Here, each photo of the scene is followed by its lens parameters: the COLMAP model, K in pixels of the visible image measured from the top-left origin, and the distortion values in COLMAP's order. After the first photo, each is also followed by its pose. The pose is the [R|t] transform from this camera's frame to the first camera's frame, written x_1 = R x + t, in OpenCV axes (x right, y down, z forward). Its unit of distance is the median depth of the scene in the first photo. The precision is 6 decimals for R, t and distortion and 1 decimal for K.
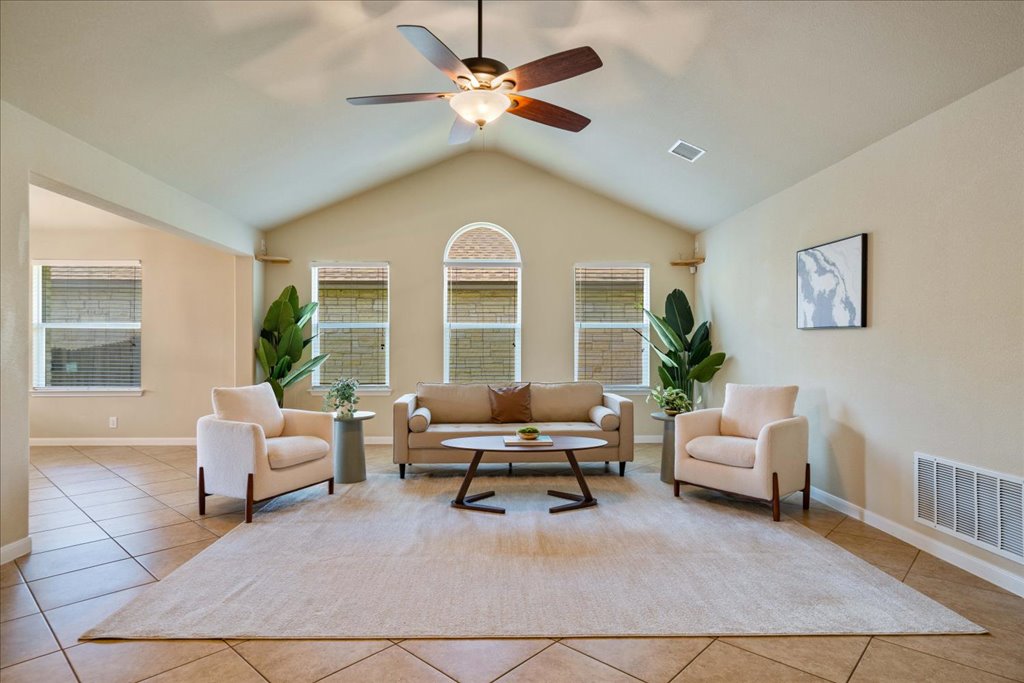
lens RADIAL K [[563.3, 0, 511.1], [0, 563.3, 348.9], [0, 0, 1]] dist [-0.001486, -0.000582]
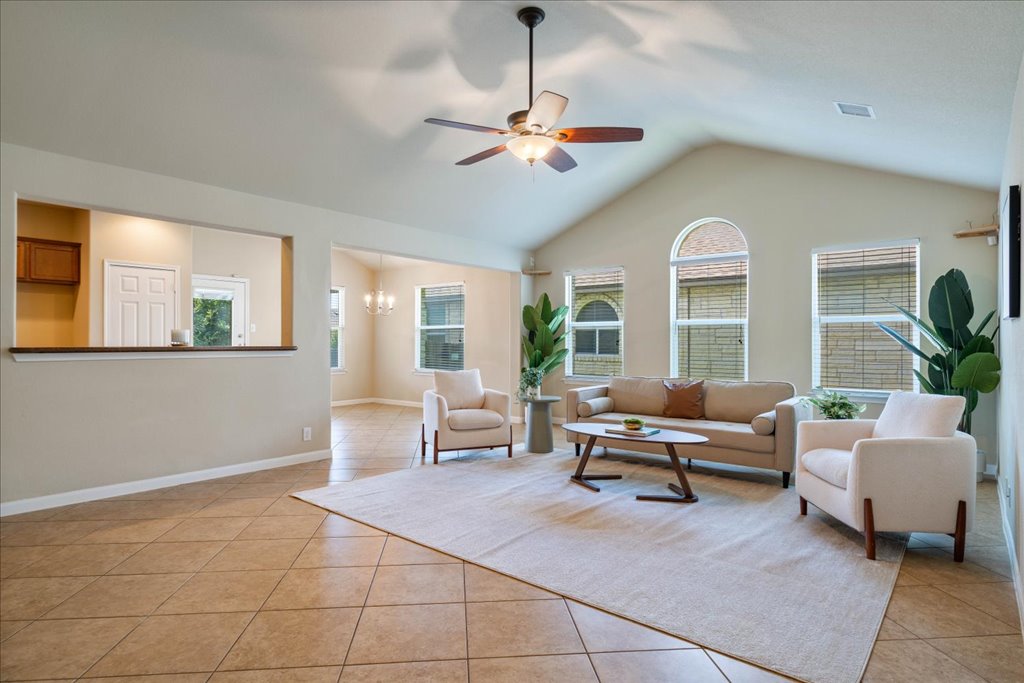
lens RADIAL K [[564.3, 0, 502.4], [0, 564.3, 344.6], [0, 0, 1]] dist [-0.000632, 0.000380]
pose [[0.744093, 0.005653, -0.668052, 0.353179], [-0.006179, 0.999980, 0.001579, -0.000788], [0.668047, 0.002953, 0.744113, 0.020589]]
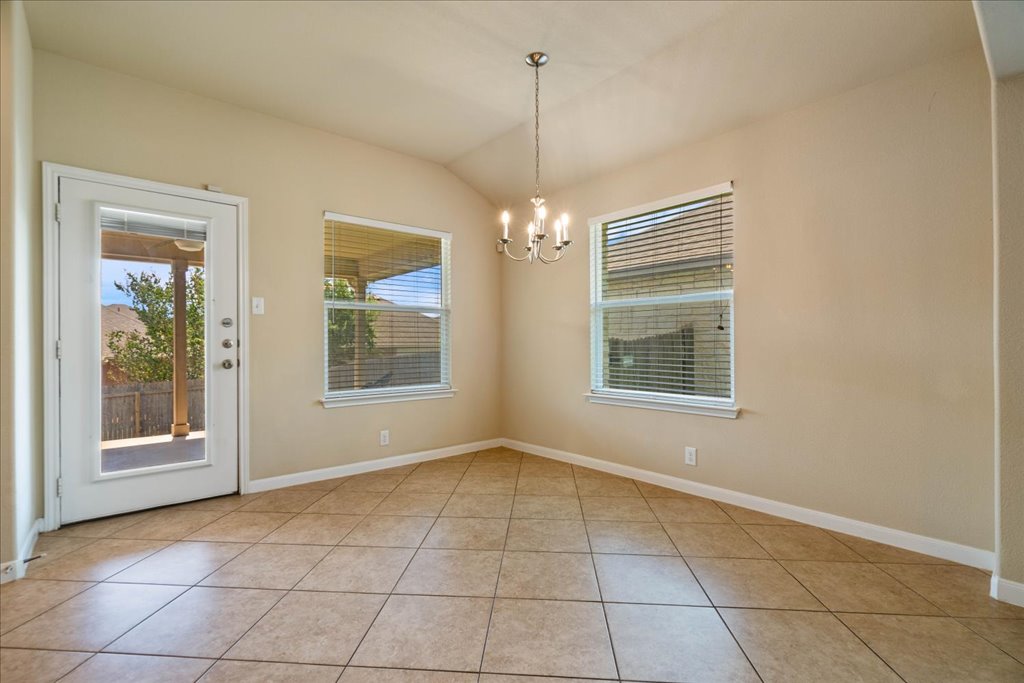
lens RADIAL K [[469.5, 0, 505.7], [0, 469.5, 343.8], [0, 0, 1]] dist [0.002970, 0.000735]
pose [[0.620355, -0.003356, -0.784314, -0.434395], [0.002207, 0.999994, -0.002533, 0.009702], [0.784318, -0.000159, 0.620359, 0.530568]]
